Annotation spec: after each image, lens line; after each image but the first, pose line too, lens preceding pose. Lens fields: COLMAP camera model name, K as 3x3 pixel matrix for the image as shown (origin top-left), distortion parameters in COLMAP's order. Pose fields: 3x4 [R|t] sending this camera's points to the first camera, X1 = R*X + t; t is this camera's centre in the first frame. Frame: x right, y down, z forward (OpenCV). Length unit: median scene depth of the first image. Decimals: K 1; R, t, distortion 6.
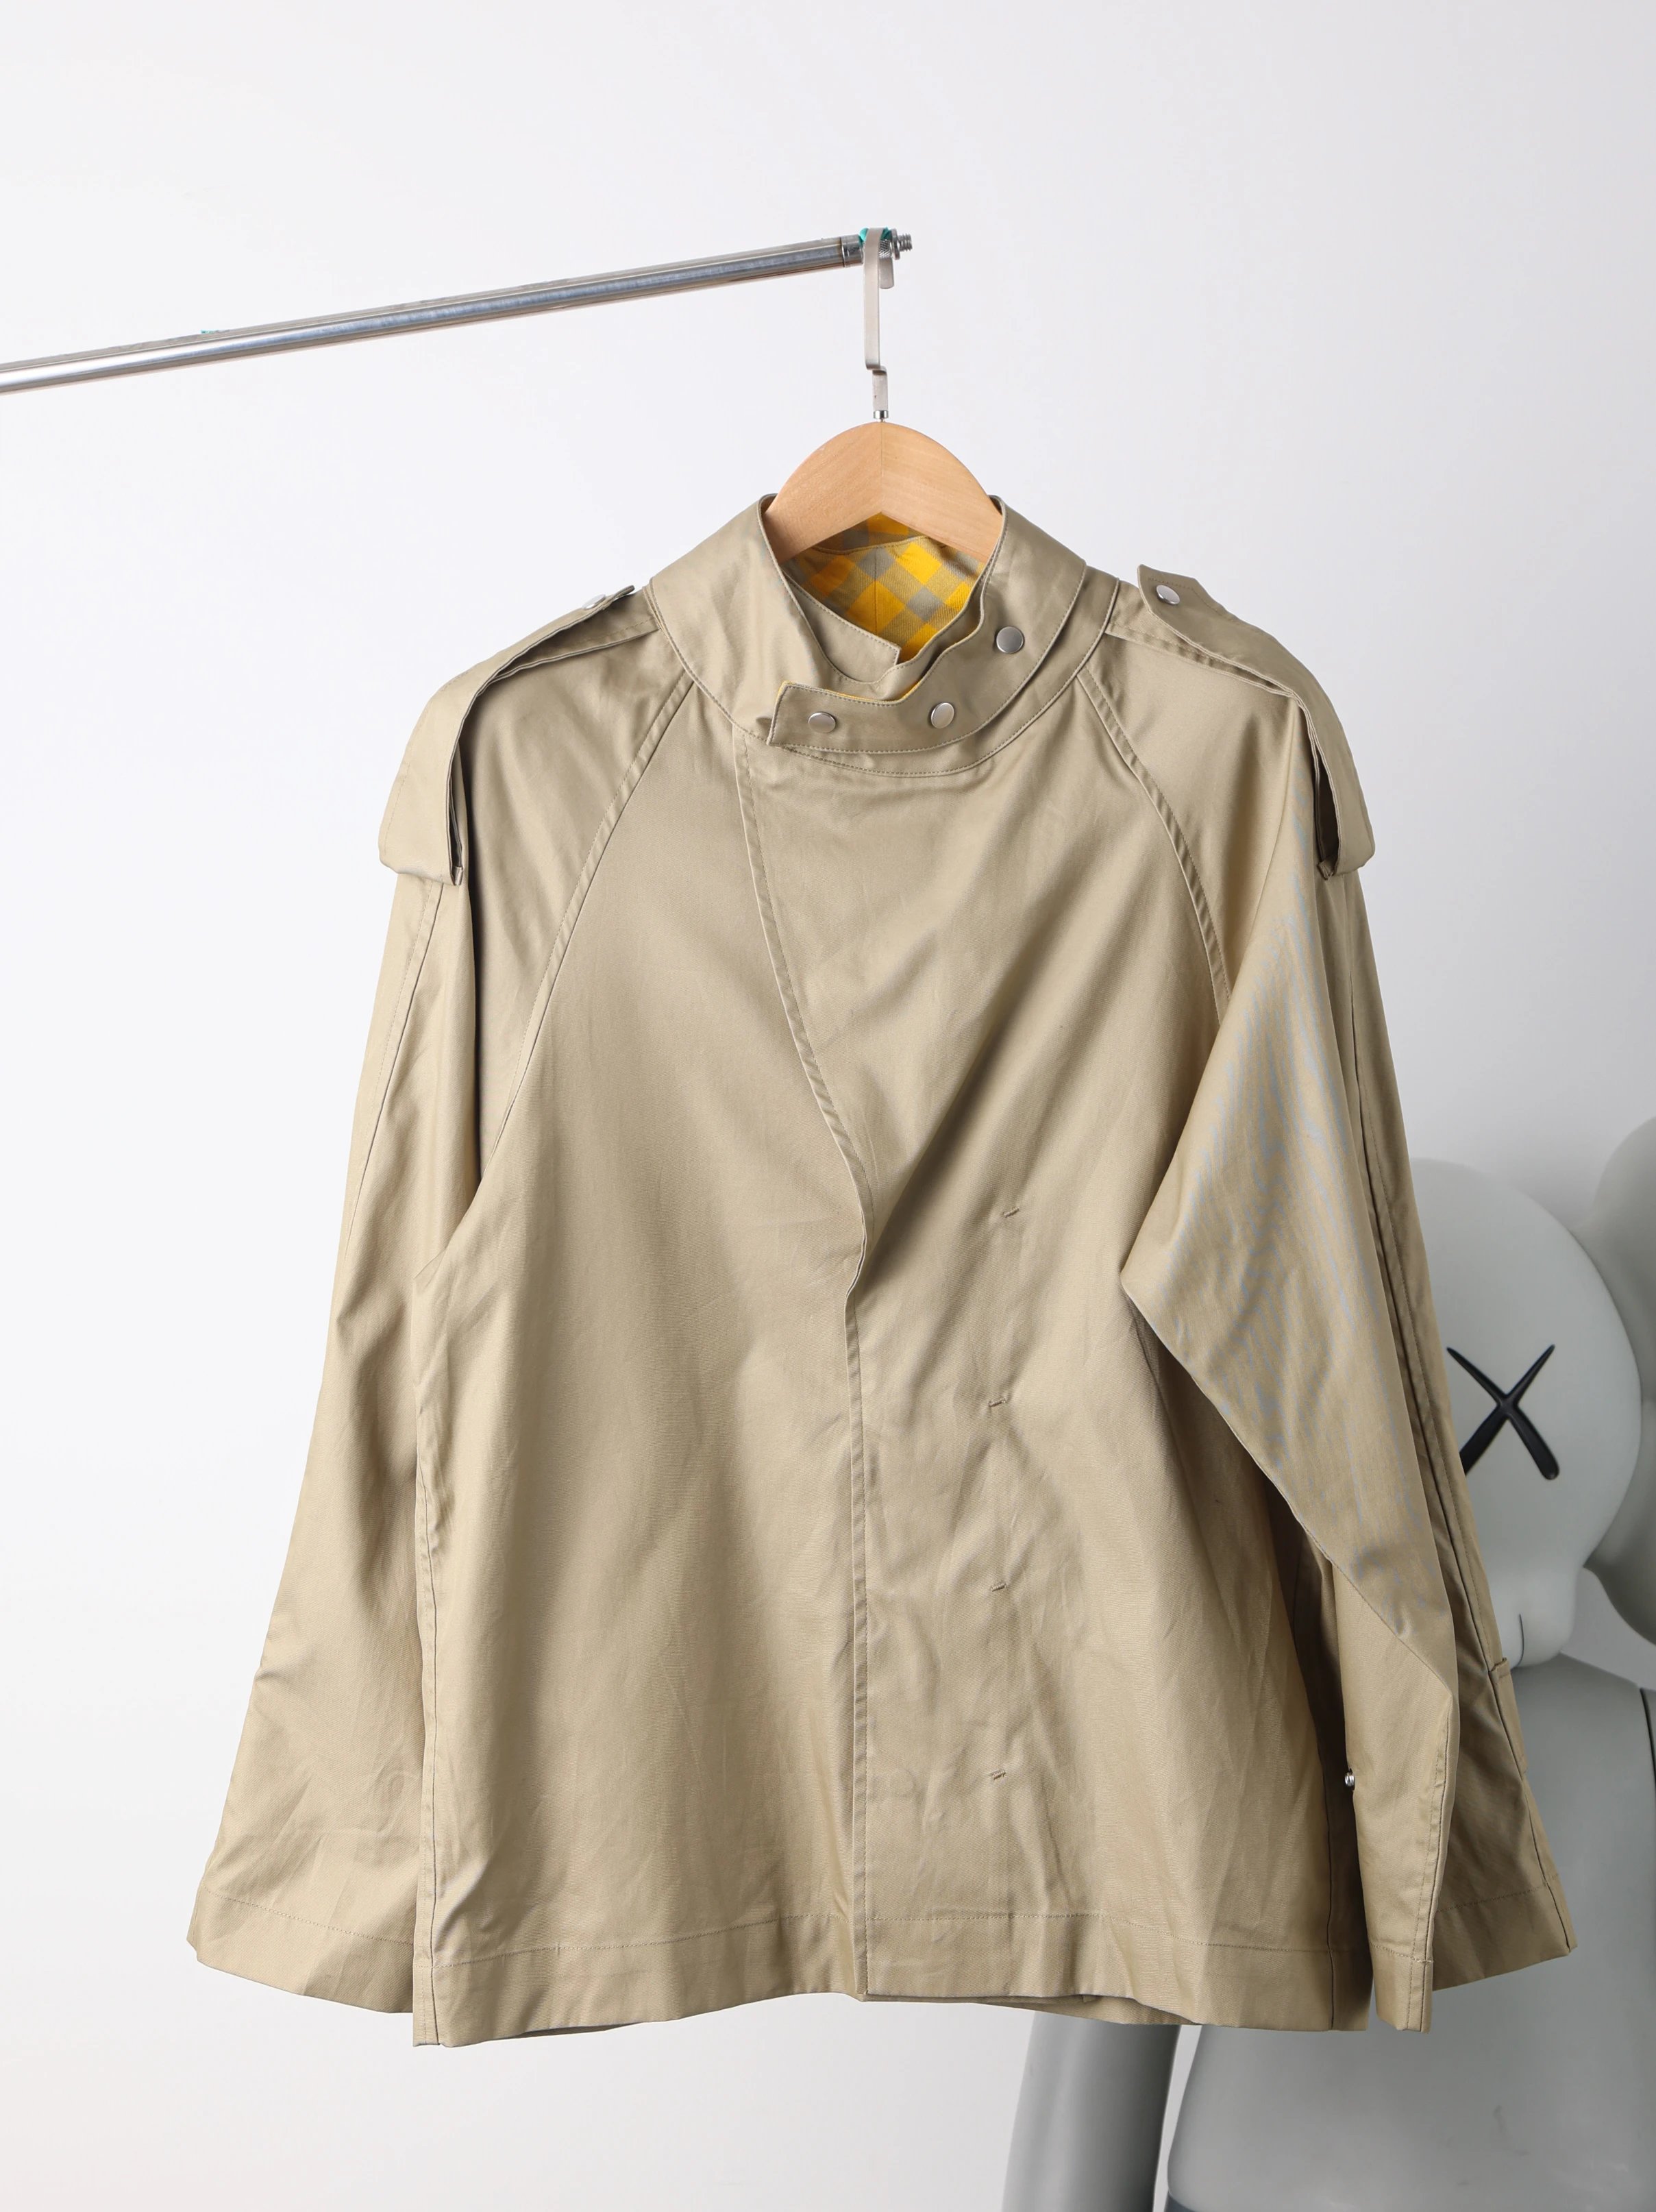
lens RADIAL K [[3463.5, 0, 796.8], [0, 3463.5, 1098.3], [0, 0, 1]] dist [0.080884, -0.030147]
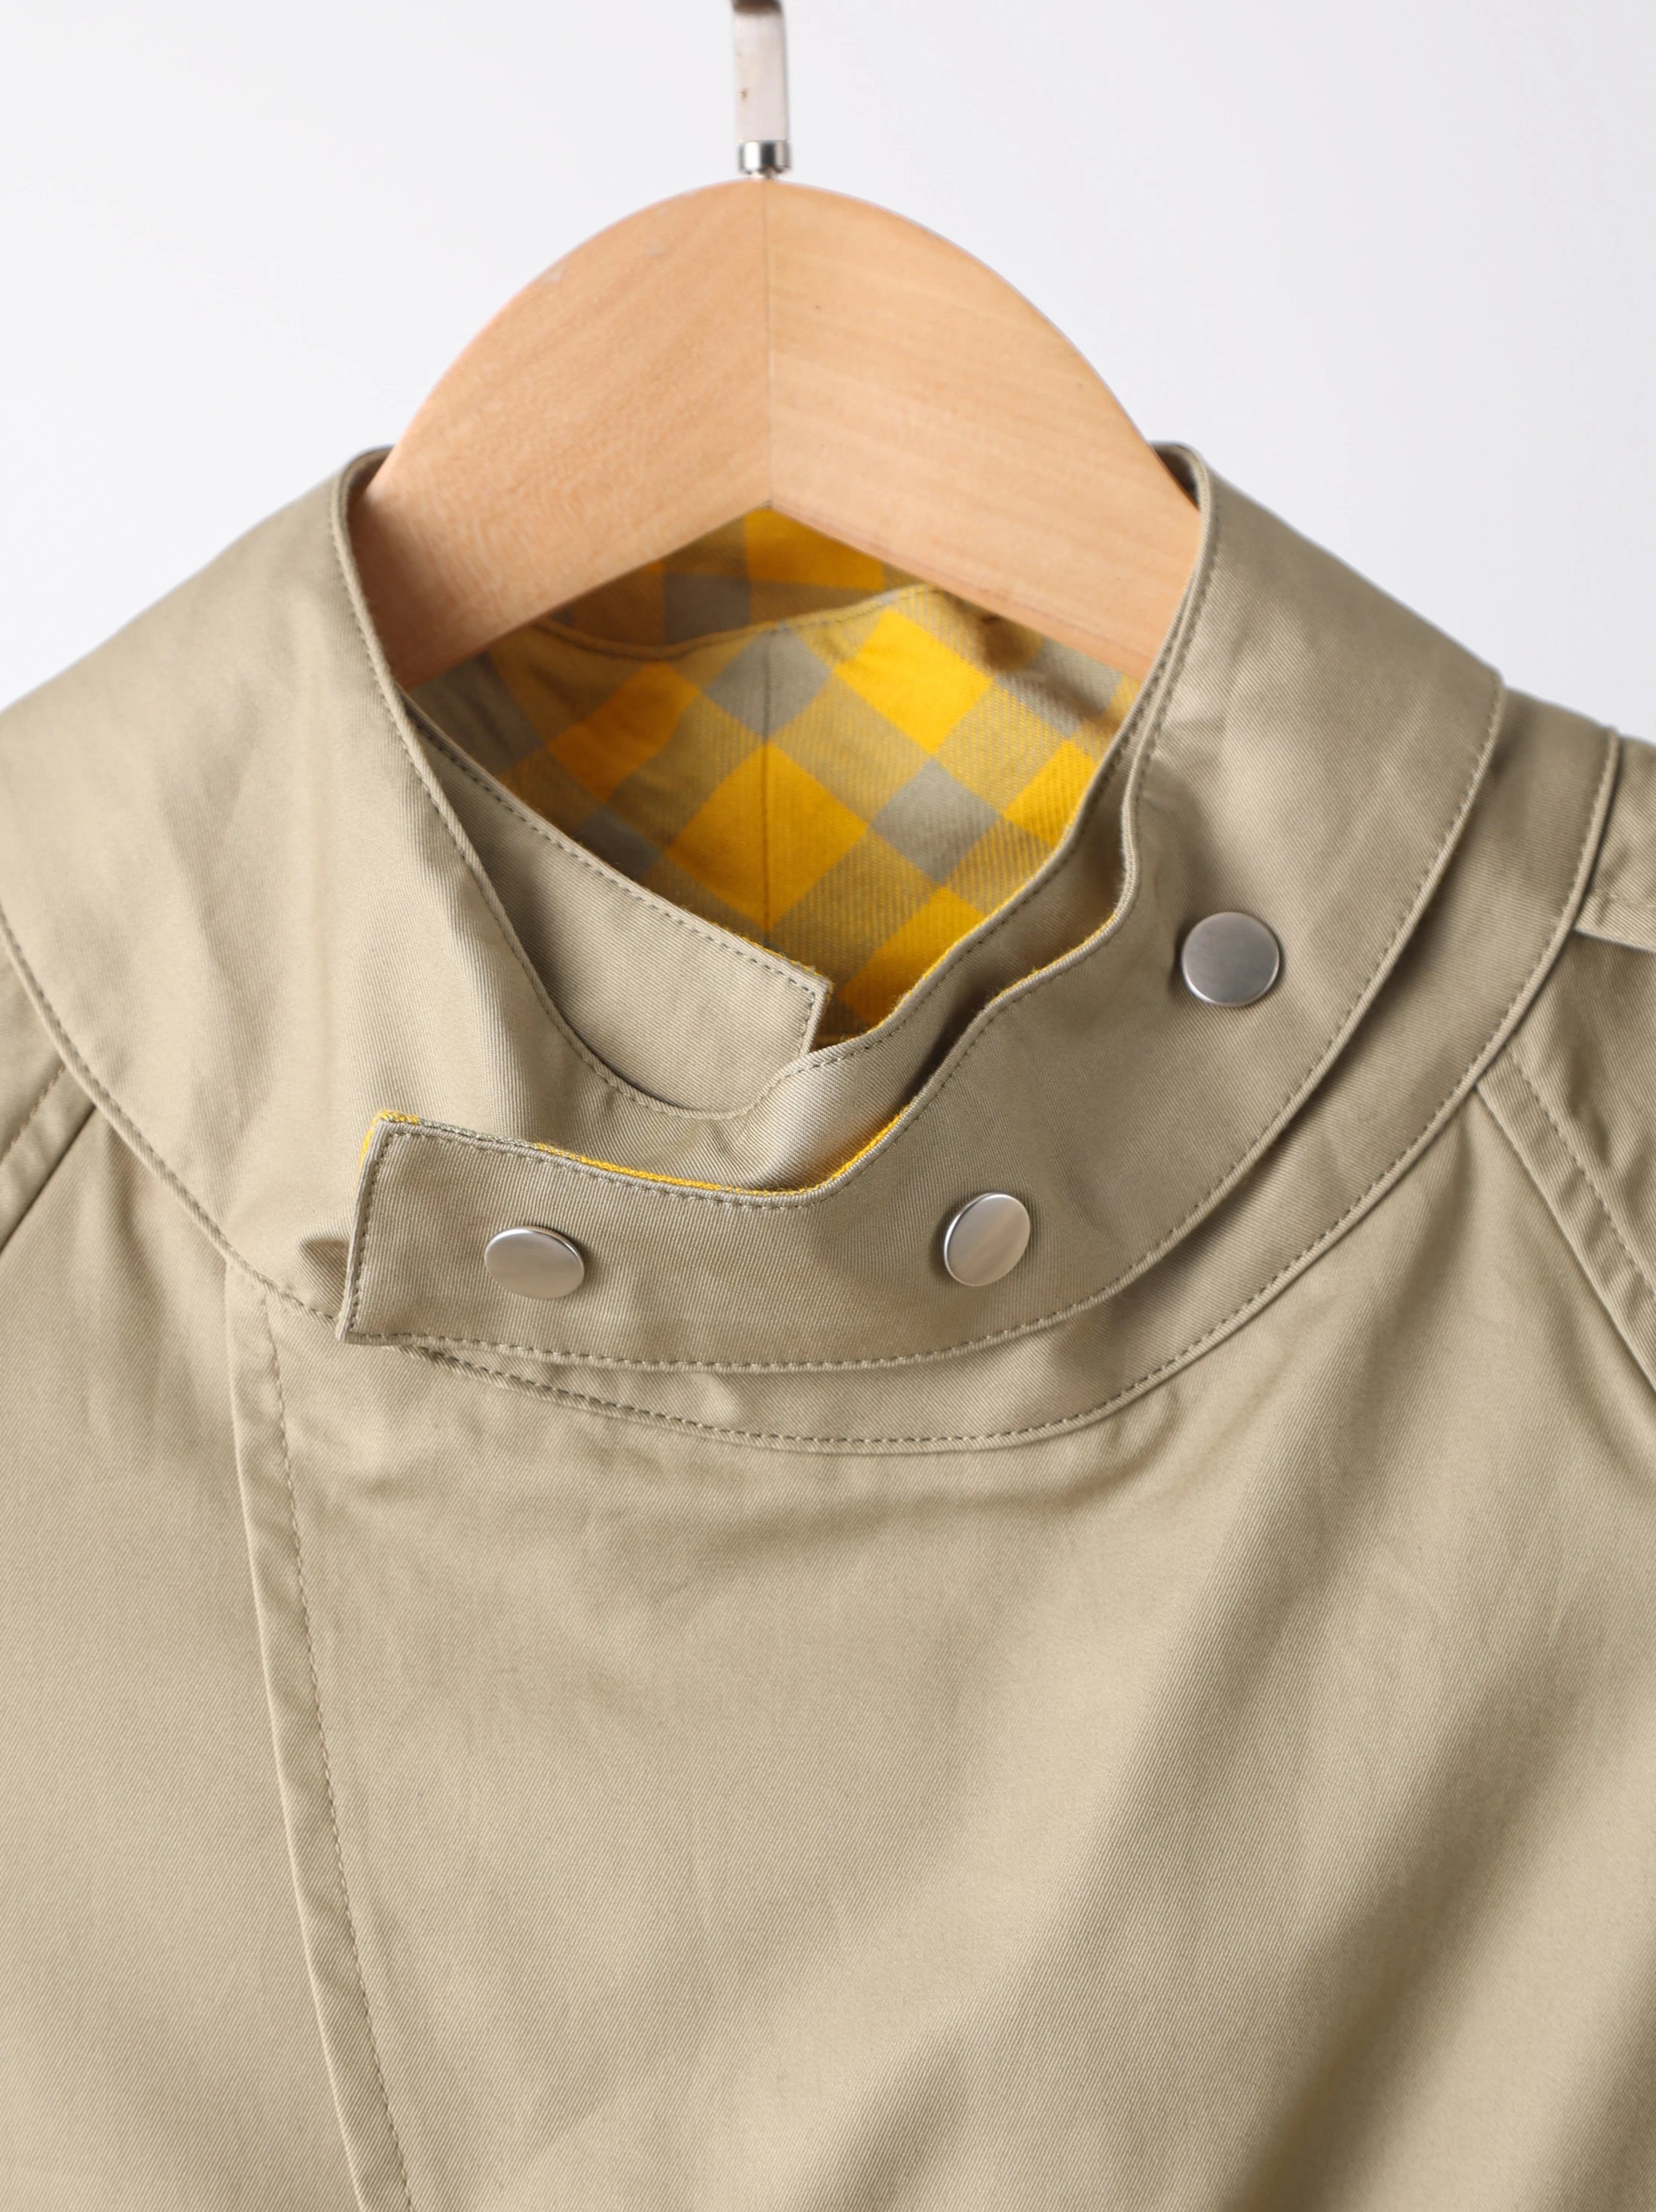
lens RADIAL K [[6122.0, 0, 828.0], [0, 6122.0, 1106.0], [0, 0, 1]] dist [0.043720, 0.255578]
pose [[0.999996, -0.000581, -0.002698, 0.030683], [0.000335, 0.995927, -0.090157, -0.076465], [0.002740, 0.090156, 0.995924, 0.517668]]
